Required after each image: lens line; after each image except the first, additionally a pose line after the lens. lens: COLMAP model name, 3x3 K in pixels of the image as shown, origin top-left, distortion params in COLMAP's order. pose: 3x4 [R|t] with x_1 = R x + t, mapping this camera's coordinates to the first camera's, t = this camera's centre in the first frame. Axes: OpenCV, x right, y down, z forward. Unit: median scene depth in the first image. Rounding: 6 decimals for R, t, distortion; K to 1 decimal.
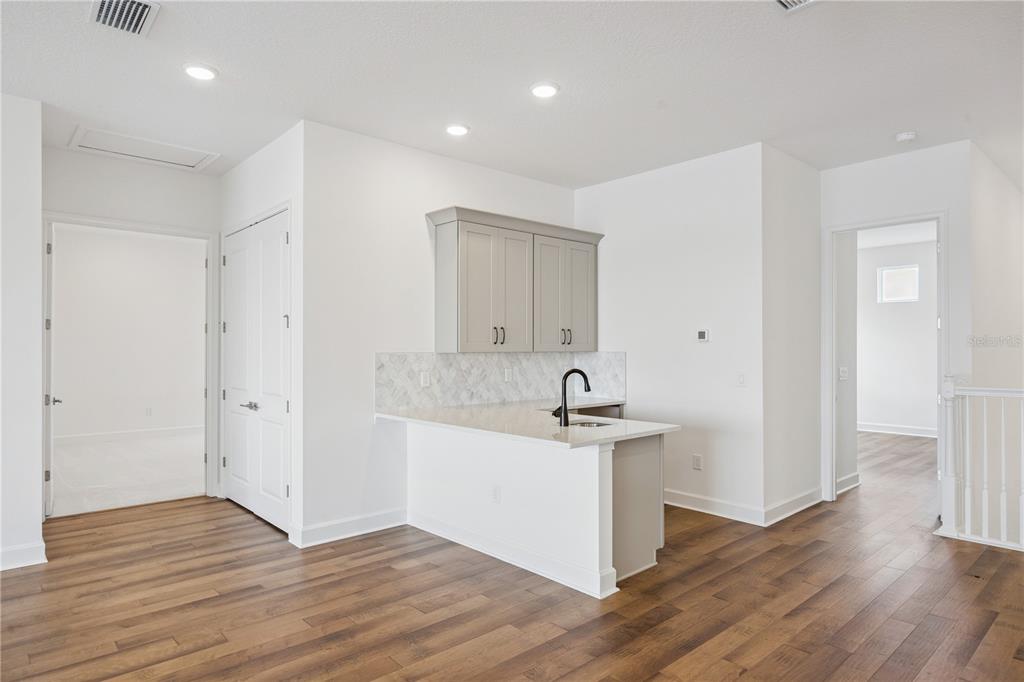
lens RADIAL K [[592.1, 0, 512.0], [0, 592.1, 341.0], [0, 0, 1]] dist [-0.004210, -0.000605]
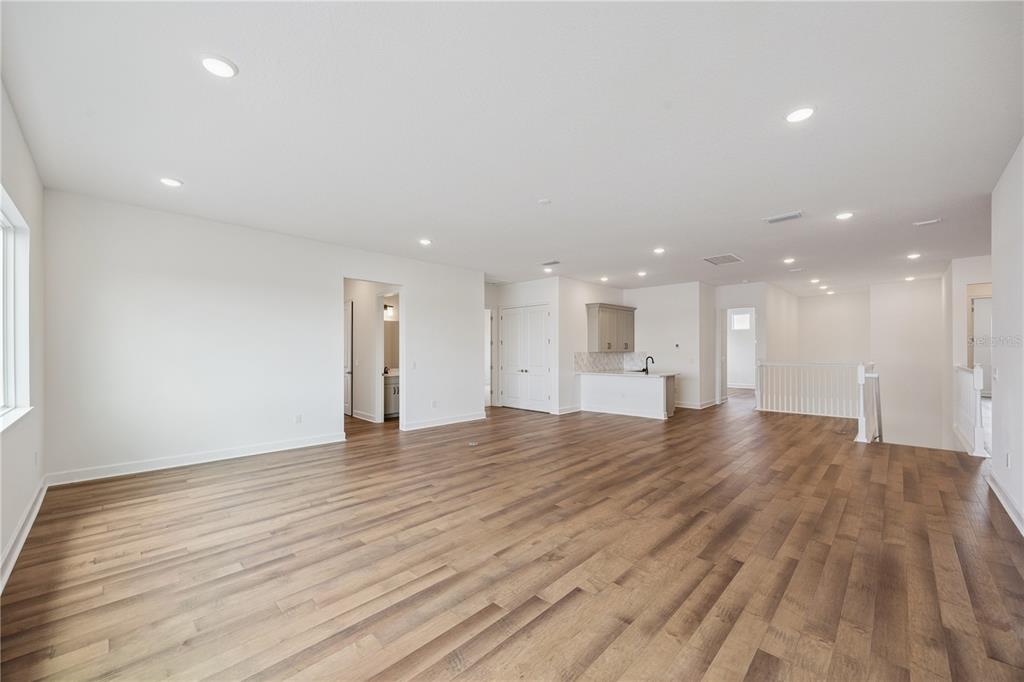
lens RADIAL K [[393.7, 0, 516.3], [0, 393.7, 345.7], [0, 0, 1]] dist [0.000164, -0.000238]
pose [[0.997811, -0.001100, 0.066127, -0.616093], [0.000971, 0.999998, 0.001992, -0.015969], [-0.066129, -0.001923, 0.997809, -0.905563]]
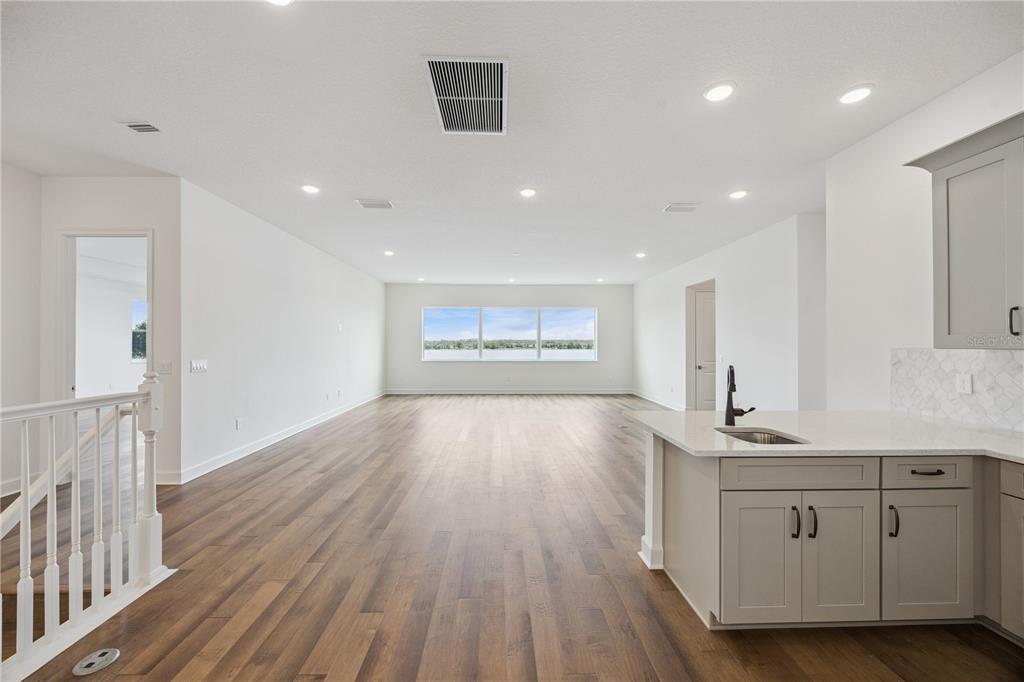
lens RADIAL K [[393.7, 0, 516.3], [0, 393.7, 345.7], [0, 0, 1]] dist [0.000164, -0.000238]
pose [[-0.637611, -0.003531, -0.770350, 0.615711], [0.005825, 0.999939, -0.009404, 0.017792], [0.770336, -0.010484, -0.637552, 0.885619]]
